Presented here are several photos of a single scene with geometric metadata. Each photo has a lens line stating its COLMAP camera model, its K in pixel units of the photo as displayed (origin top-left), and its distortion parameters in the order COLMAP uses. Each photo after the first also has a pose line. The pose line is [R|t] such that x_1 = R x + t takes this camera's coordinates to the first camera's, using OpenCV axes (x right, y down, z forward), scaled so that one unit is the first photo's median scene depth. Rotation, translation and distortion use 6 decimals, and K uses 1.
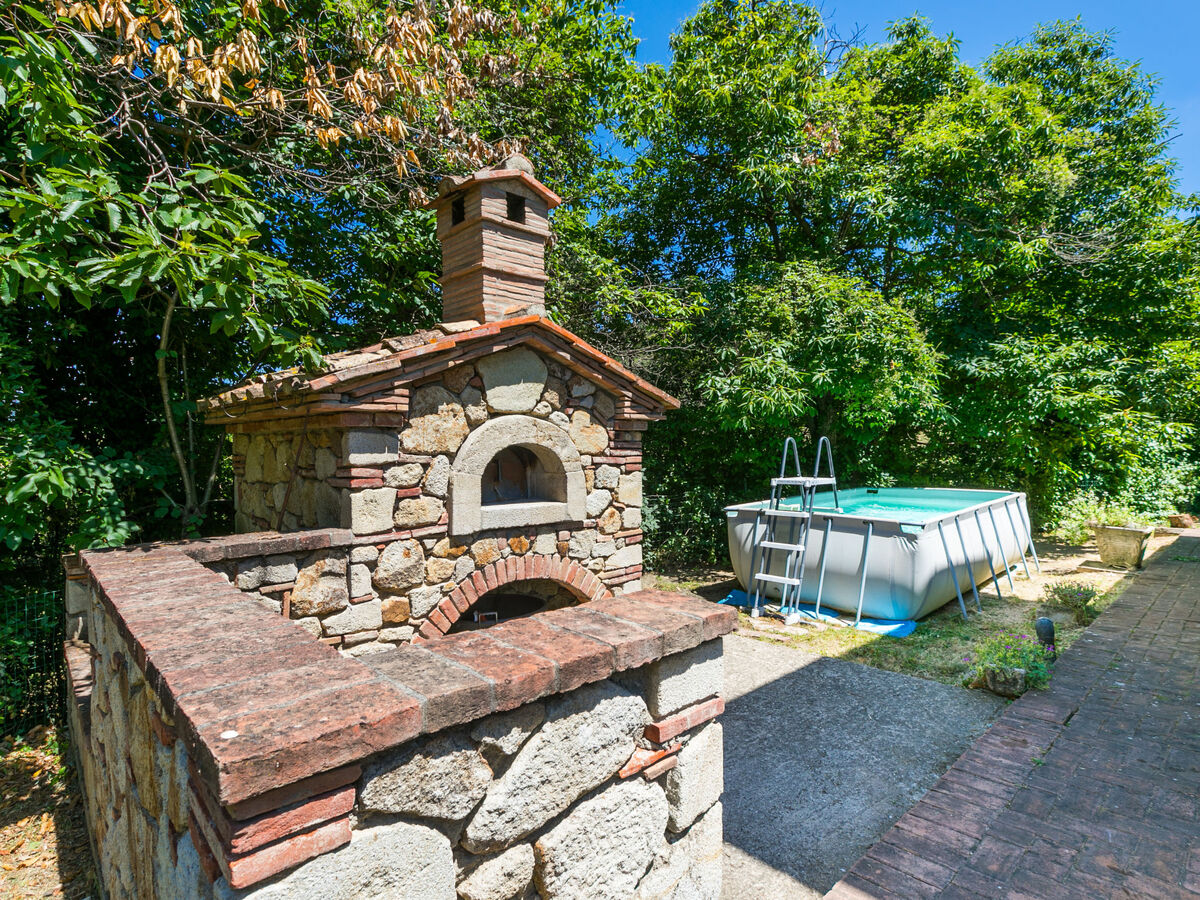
lens RADIAL K [[622.9, 0, 531.6], [0, 622.9, 450.2], [0, 0, 1]] dist [0.004514, 0.000684]
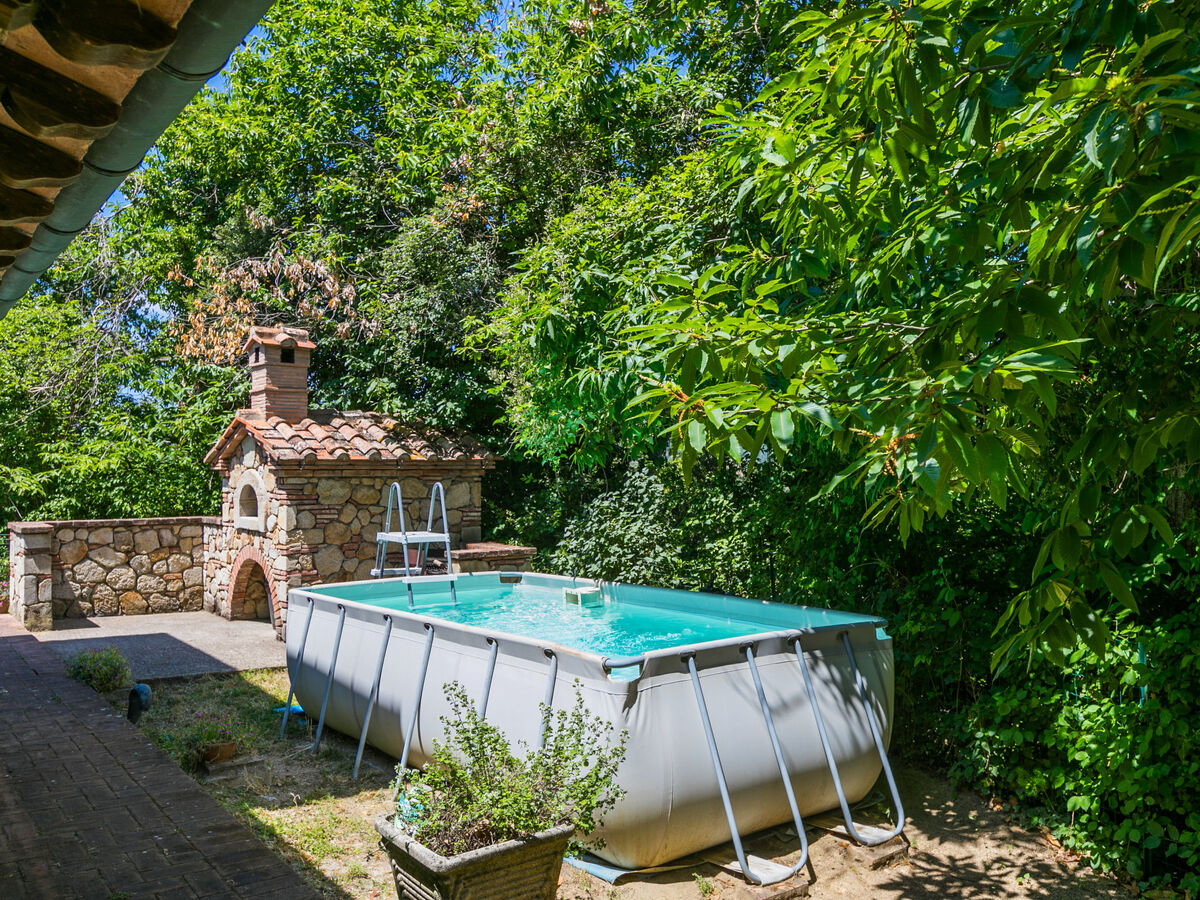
lens RADIAL K [[933.8, 0, 597.4], [0, 933.8, 448.5], [0, 0, 1]] dist [0.020552, 0.000762]
pose [[-0.029158, -0.011794, -0.999505, 2.747712], [-0.001341, 0.999930, -0.011760, -0.086254], [0.999574, 0.000997, -0.029171, 2.129122]]
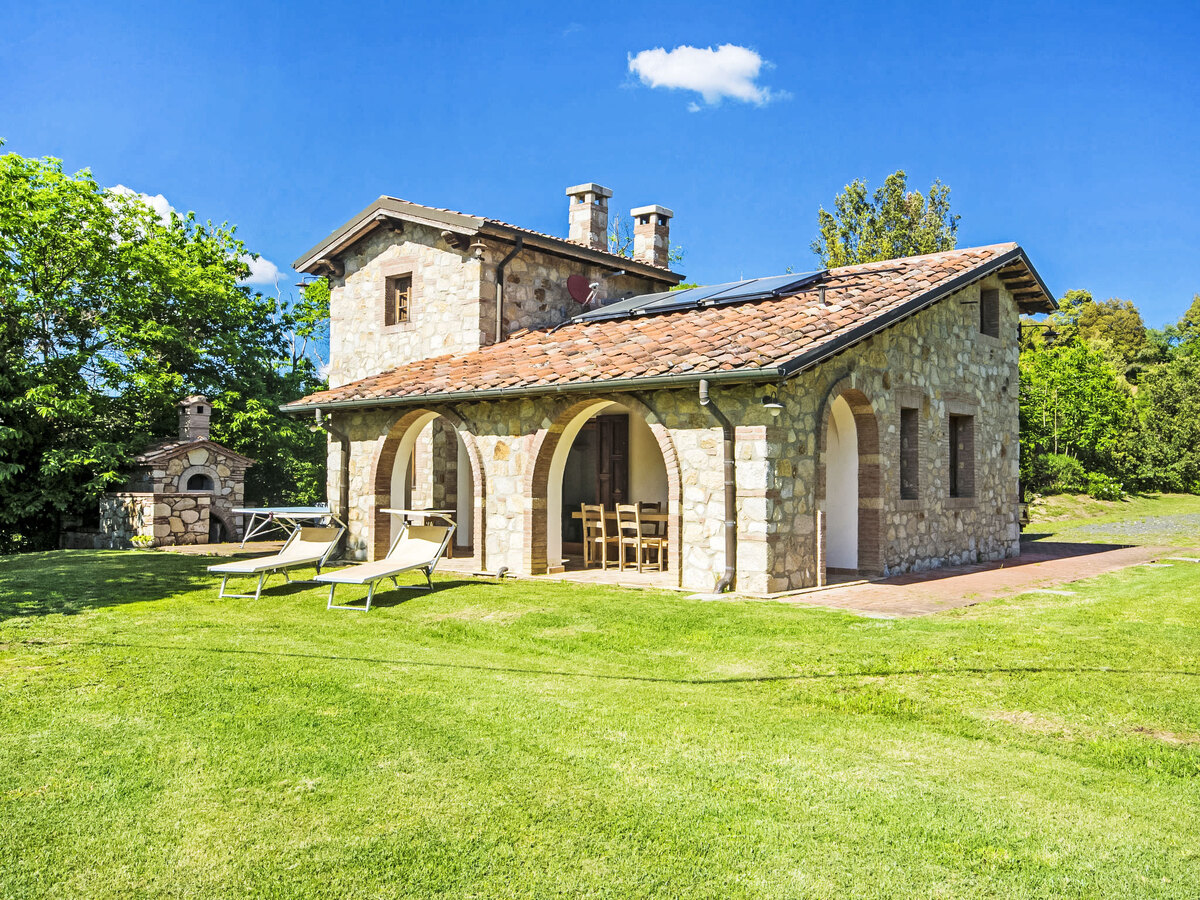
lens RADIAL K [[1033.8, 0, 578.9], [0, 1033.8, 464.7], [0, 0, 1]] dist [-0.001990, 0.008023]
pose [[0.983773, 0.011584, 0.179045, 1.121028], [-0.004551, 0.999204, -0.039642, 0.173813], [-0.179361, 0.038184, 0.983042, -5.554789]]
